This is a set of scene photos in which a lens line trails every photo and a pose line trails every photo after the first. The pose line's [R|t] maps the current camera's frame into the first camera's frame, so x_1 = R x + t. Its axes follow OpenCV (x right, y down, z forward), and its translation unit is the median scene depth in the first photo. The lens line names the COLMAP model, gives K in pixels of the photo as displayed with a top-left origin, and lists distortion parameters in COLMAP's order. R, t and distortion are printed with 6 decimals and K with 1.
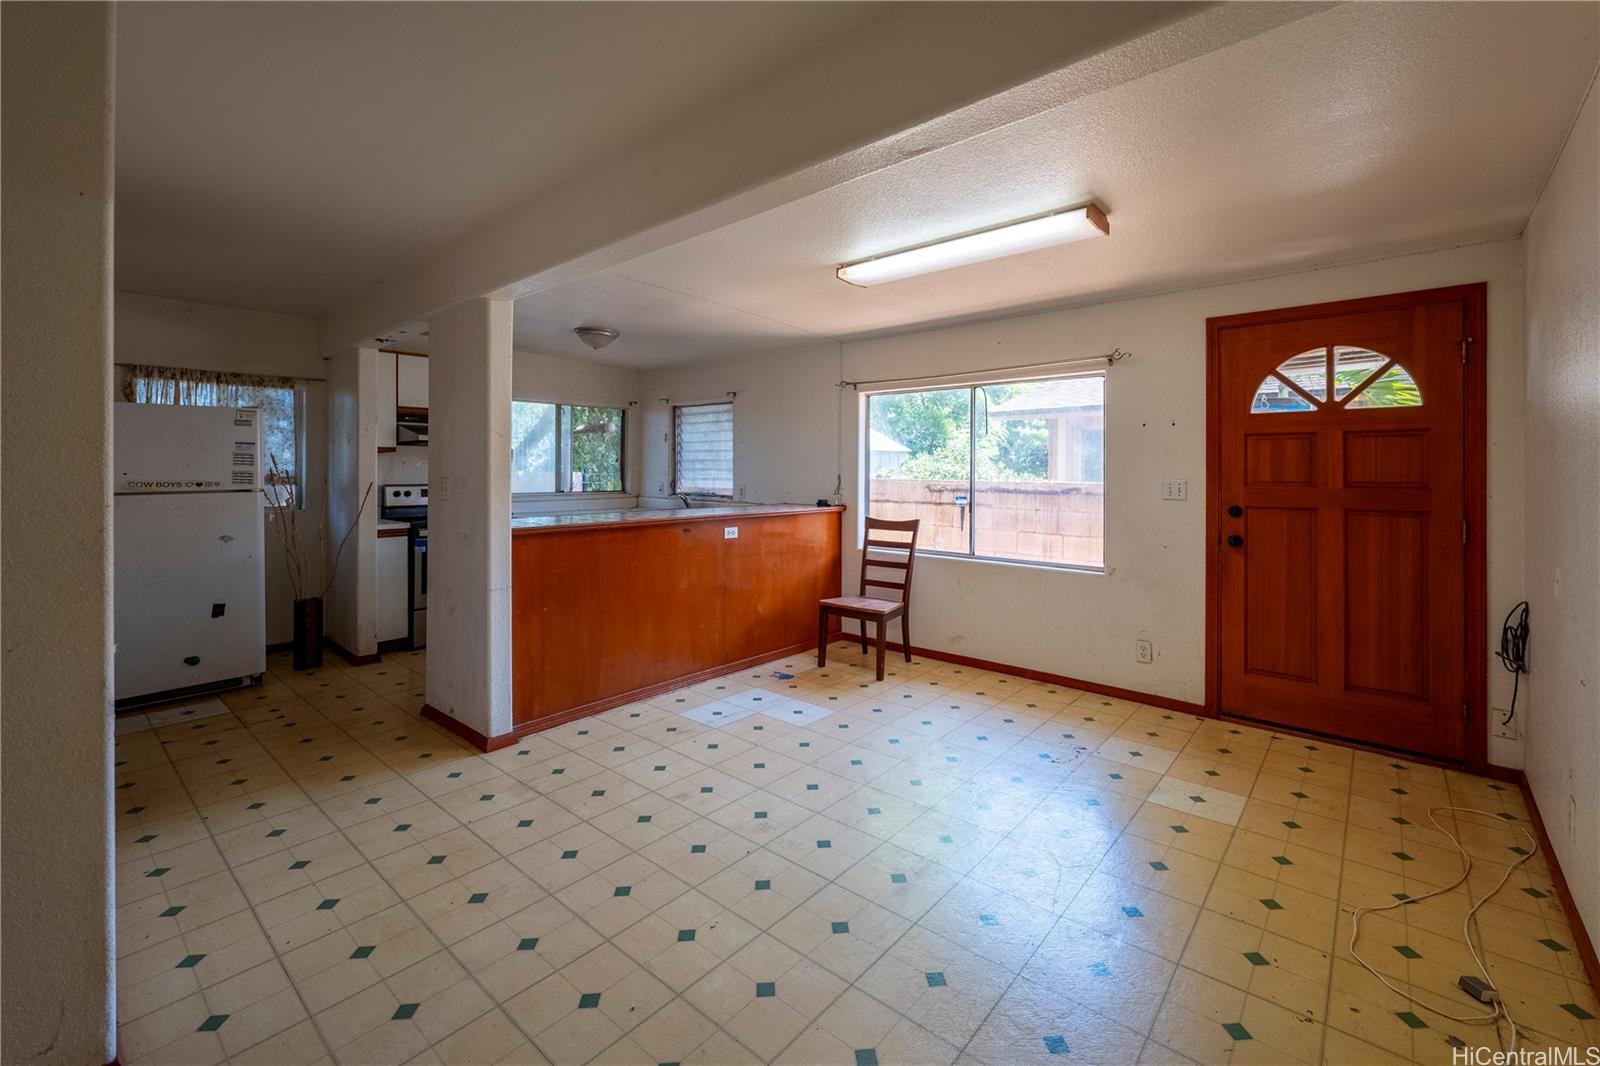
lens RADIAL K [[622.1, 0, 800.0], [0, 622.1, 533.0], [0, 0, 1]] dist [0.000527, 0.000114]
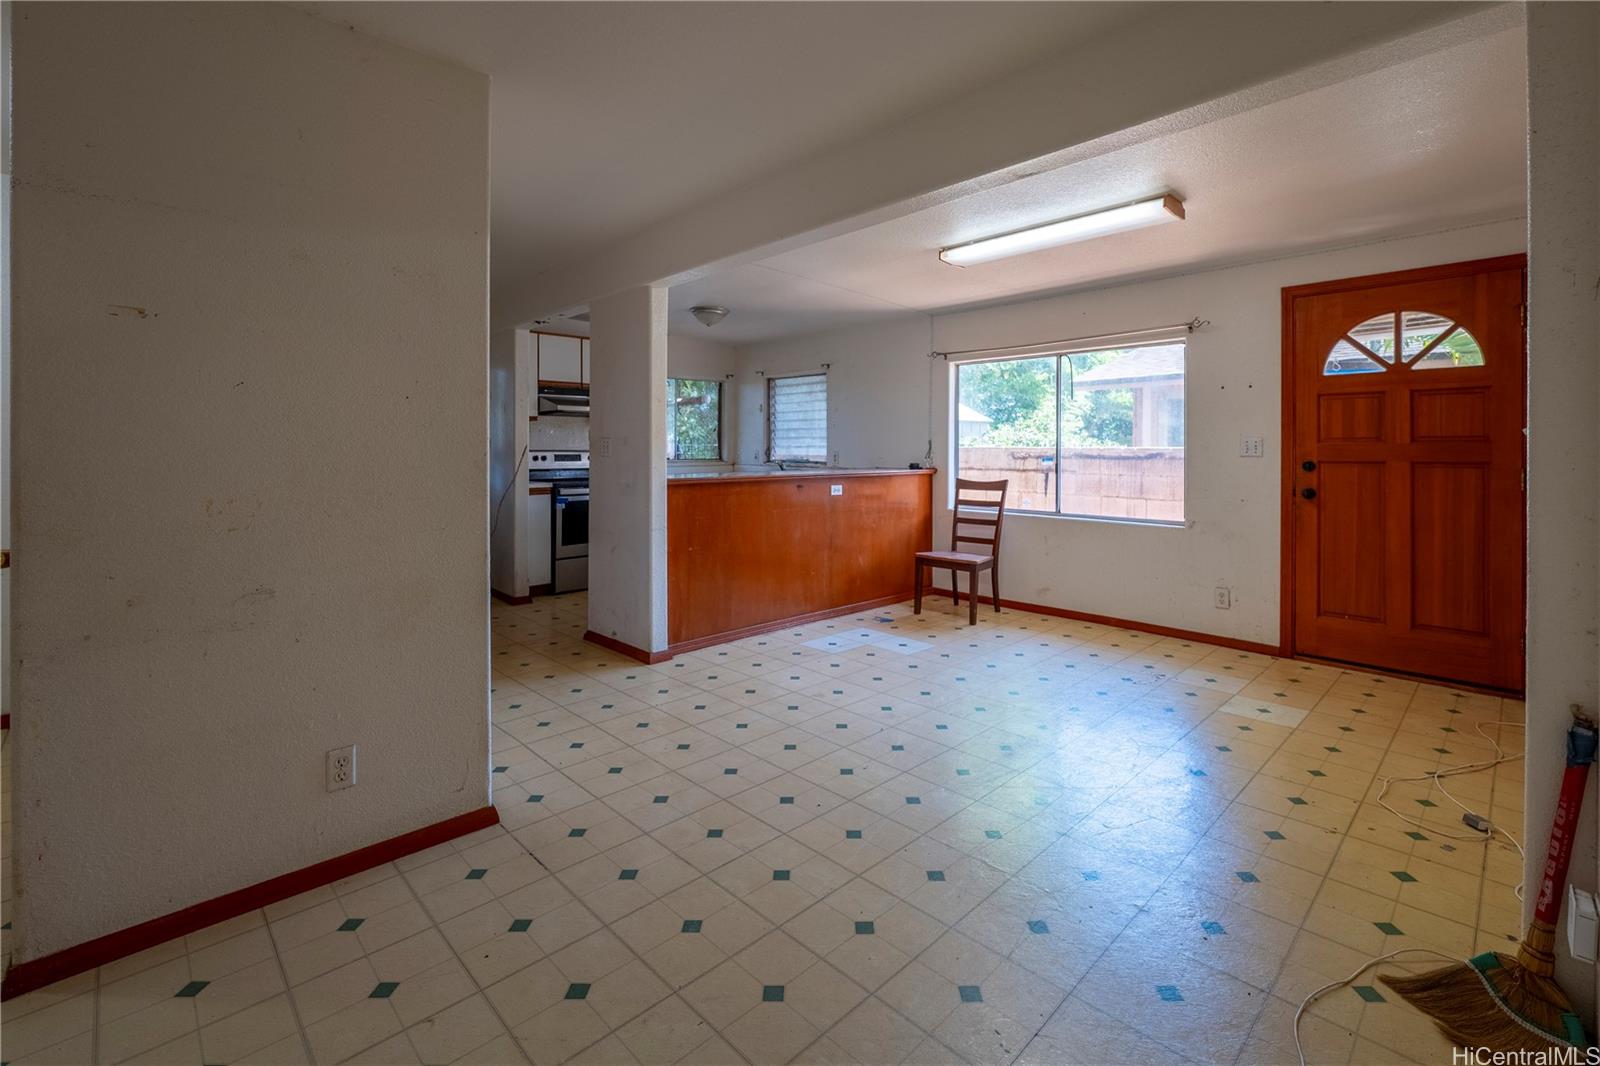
lens RADIAL K [[710.2, 0, 798.4], [0, 710.2, 530.7], [0, 0, 1]] dist [-0.000804, -0.000192]
pose [[0.997999, -0.000011, -0.063227, -0.100022], [0.000074, 1.000000, 0.000993, 0.071549], [0.063227, -0.000996, 0.997999, -0.268517]]
